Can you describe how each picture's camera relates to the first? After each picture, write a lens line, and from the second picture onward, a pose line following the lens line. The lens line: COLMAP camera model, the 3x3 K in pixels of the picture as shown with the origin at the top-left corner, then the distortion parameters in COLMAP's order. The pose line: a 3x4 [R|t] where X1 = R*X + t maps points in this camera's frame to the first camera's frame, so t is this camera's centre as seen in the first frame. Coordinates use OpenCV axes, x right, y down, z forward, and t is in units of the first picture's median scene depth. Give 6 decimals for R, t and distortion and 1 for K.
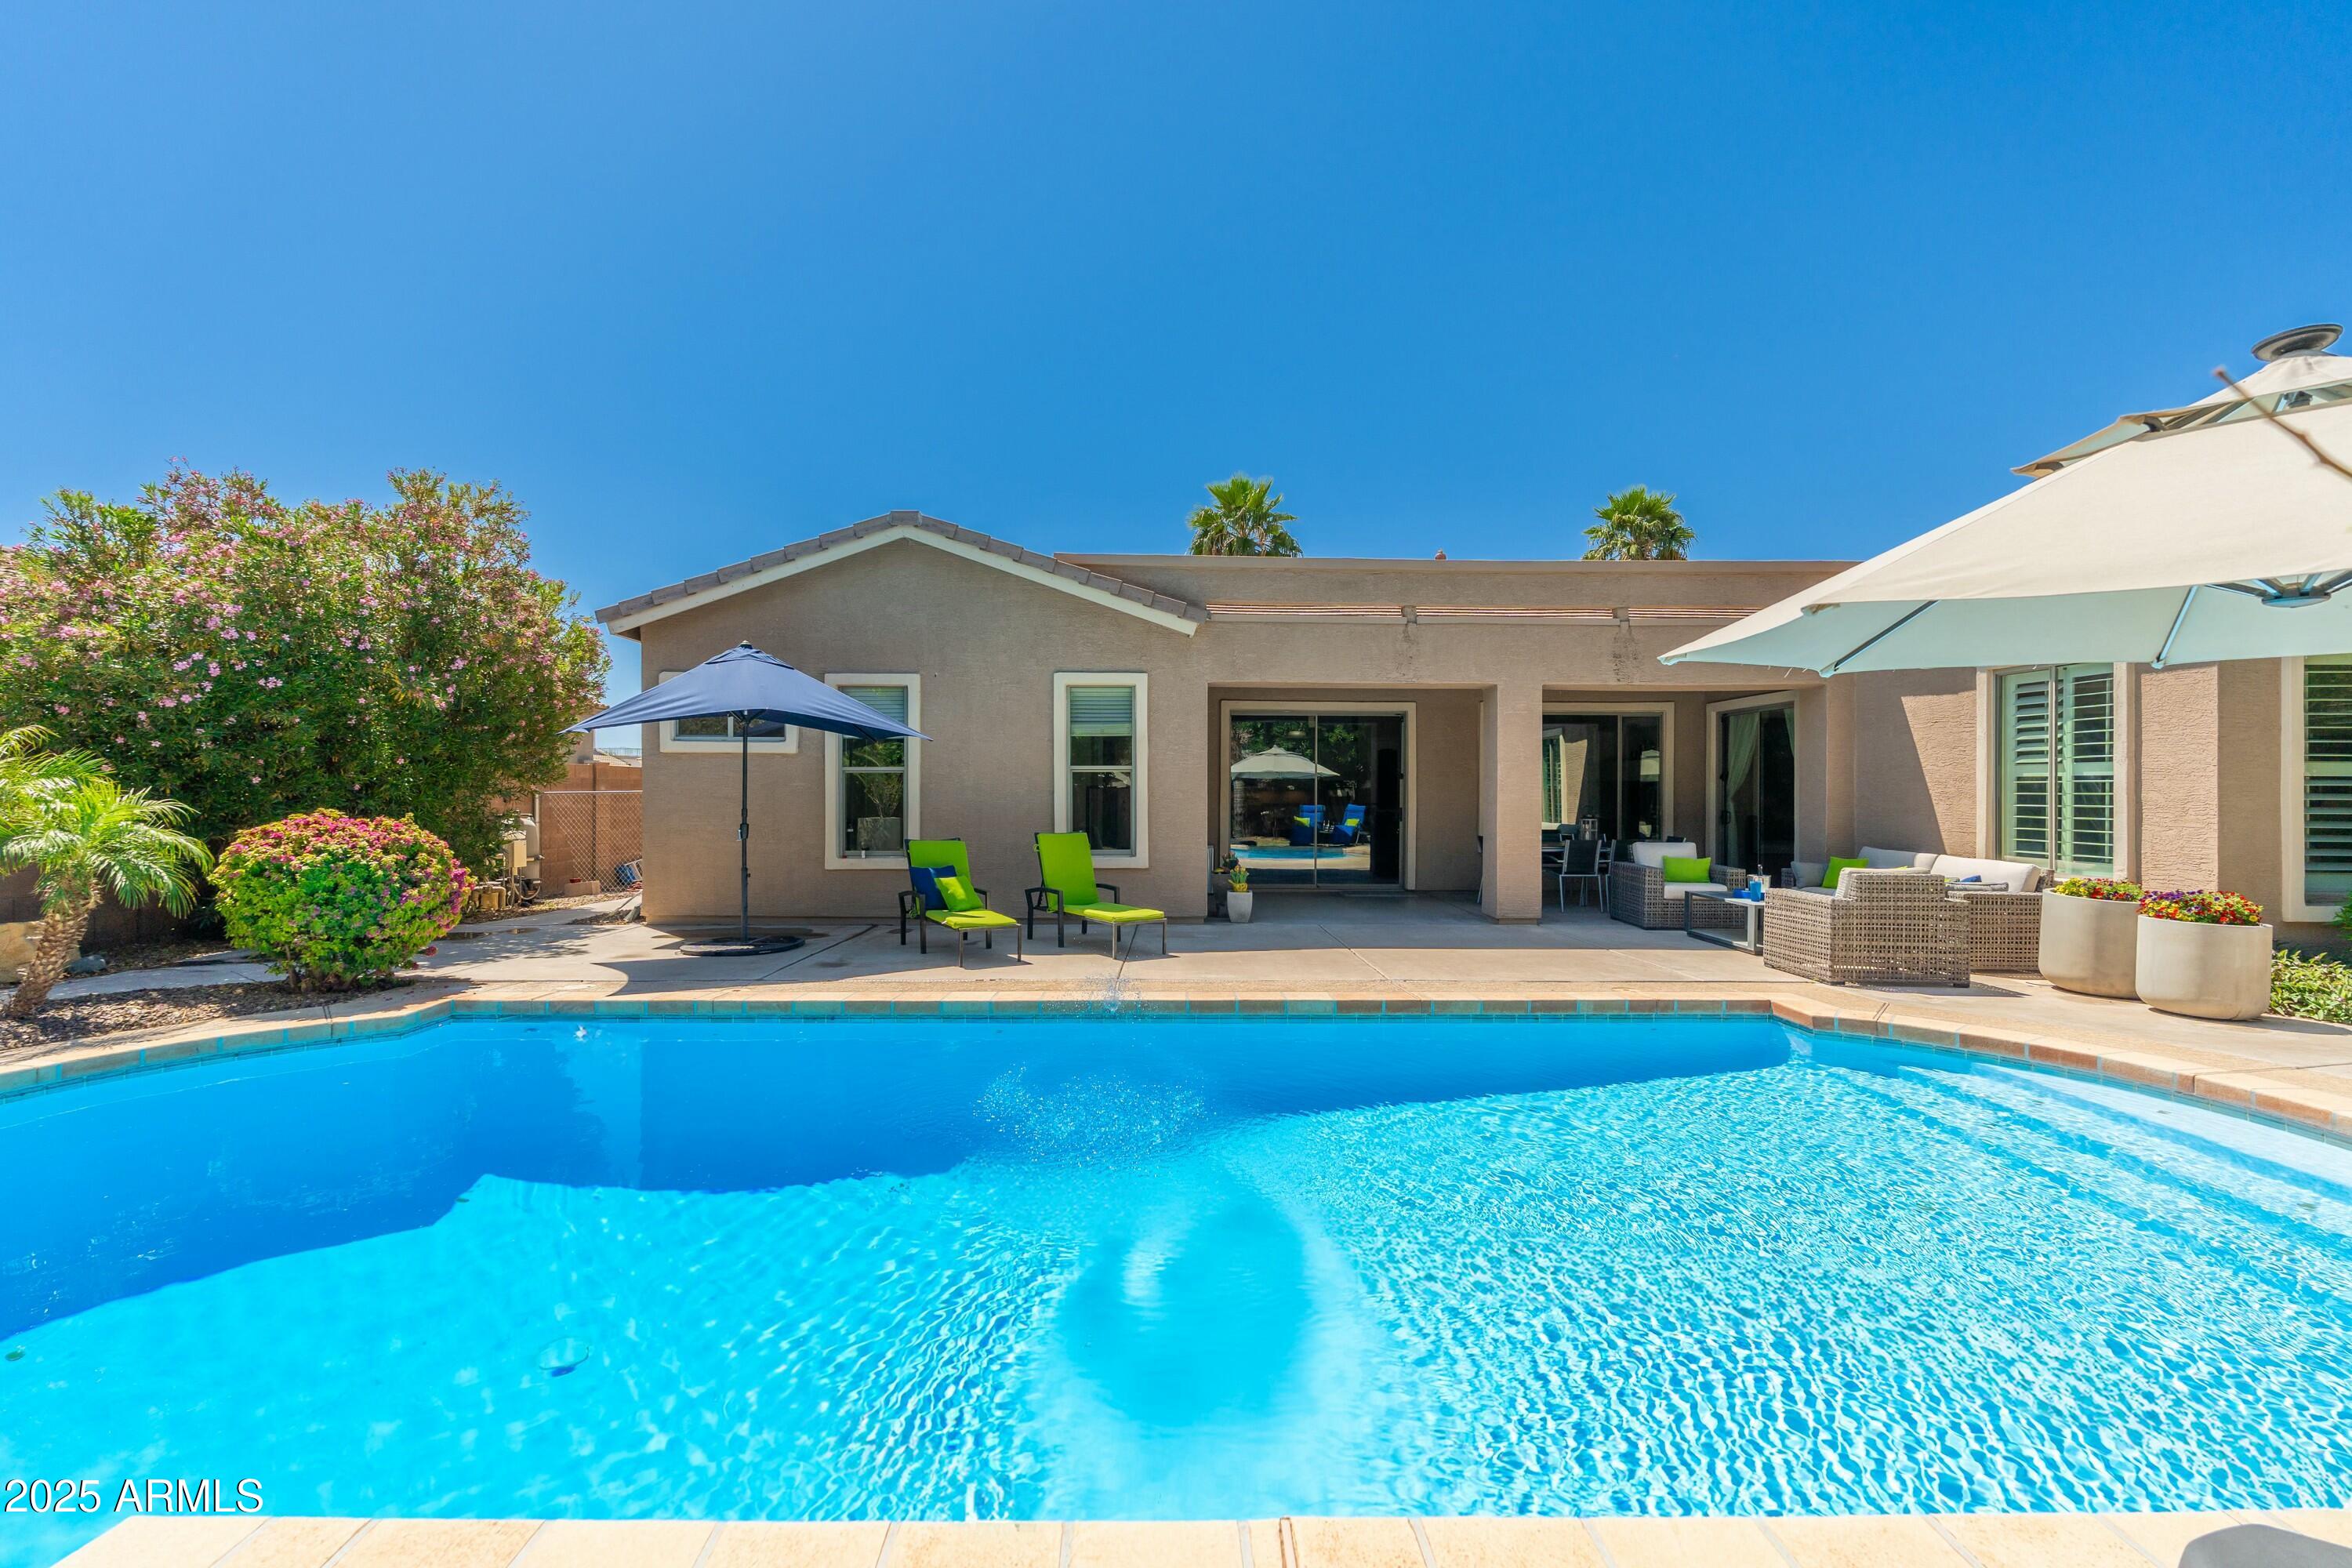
lens RADIAL K [[1030.5, 0, 1172.4], [0, 1030.5, 787.4], [0, 0, 1]] dist [-0.000361, 0.001146]
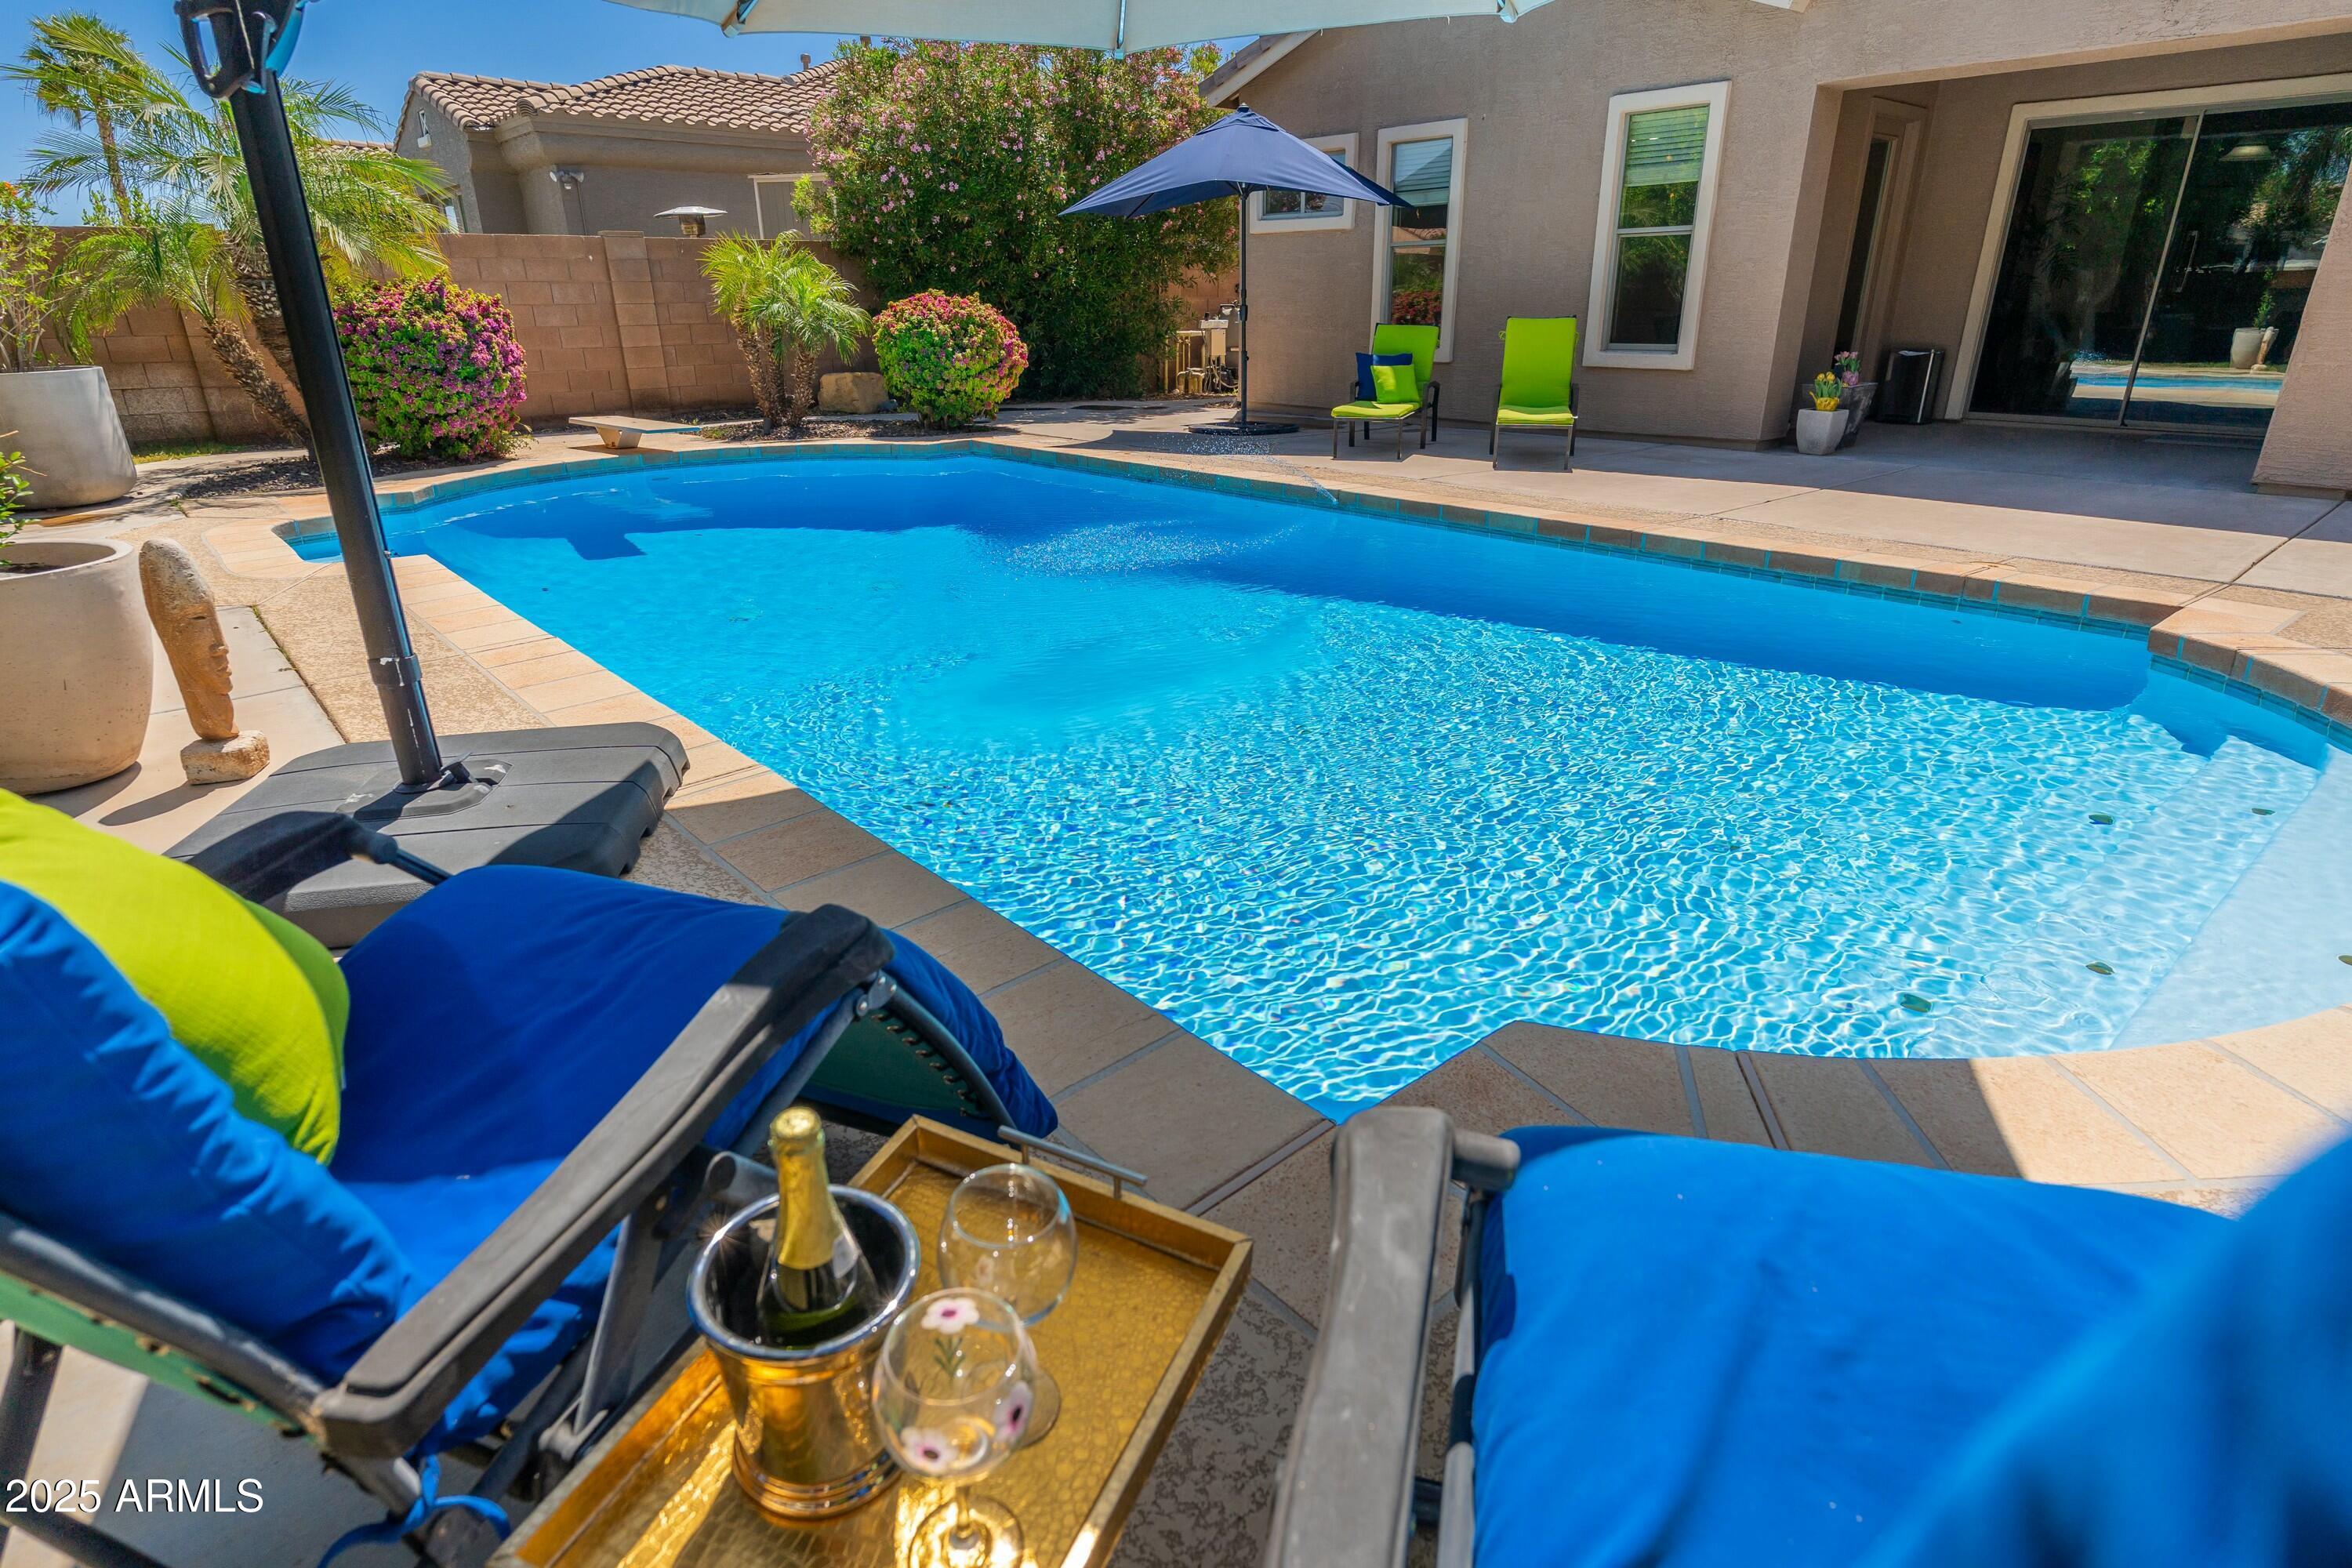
lens RADIAL K [[1250.5, 0, 1184.1], [0, 1250.5, 796.6], [0, 0, 1]] dist [-0.003010, 0.000155]
pose [[0.644921, 0.274952, -0.713077, 0.514099], [0.011775, 0.929356, 0.368996, 0.027275], [0.764159, -0.246370, 0.596124, 0.084400]]
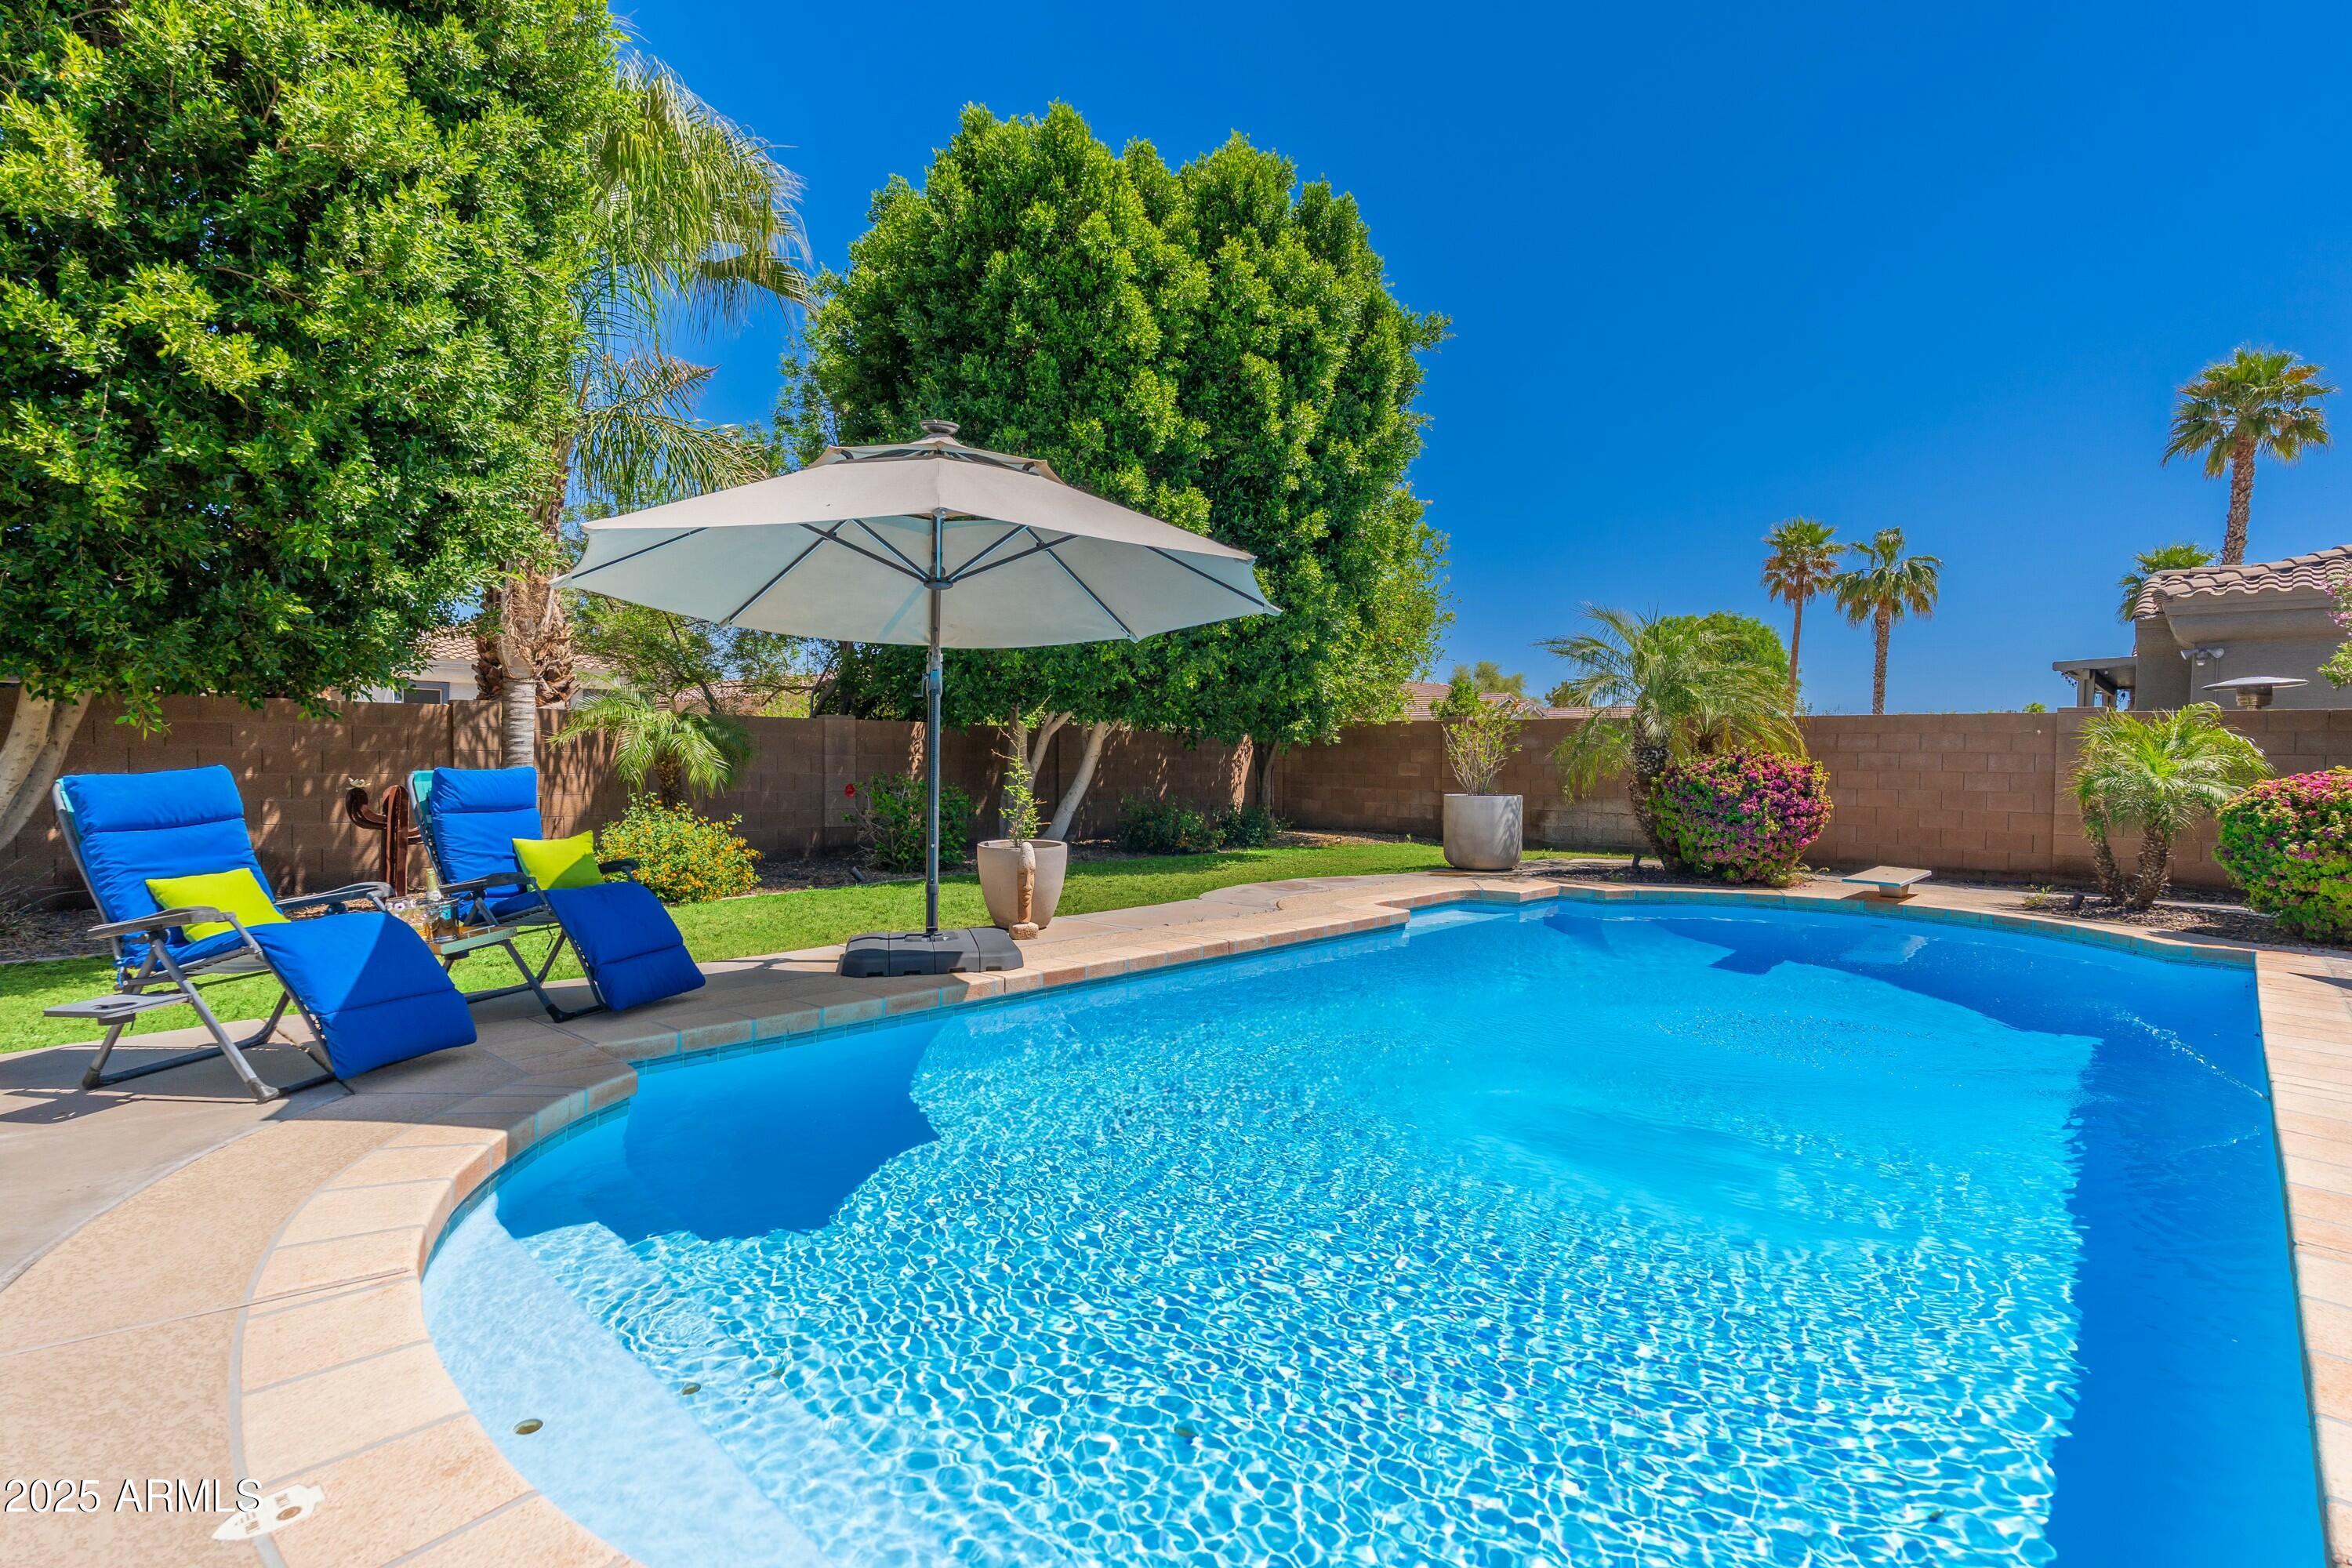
lens RADIAL K [[1093.6, 0, 1164.7], [0, 1093.6, 801.6], [0, 0, 1]] dist [-0.000389, -0.000639]
pose [[-0.710288, 0.016752, -0.703712, 0.530240], [-0.017116, 0.999010, 0.041059, 0.022351], [0.703703, 0.041208, -0.709298, 0.663973]]
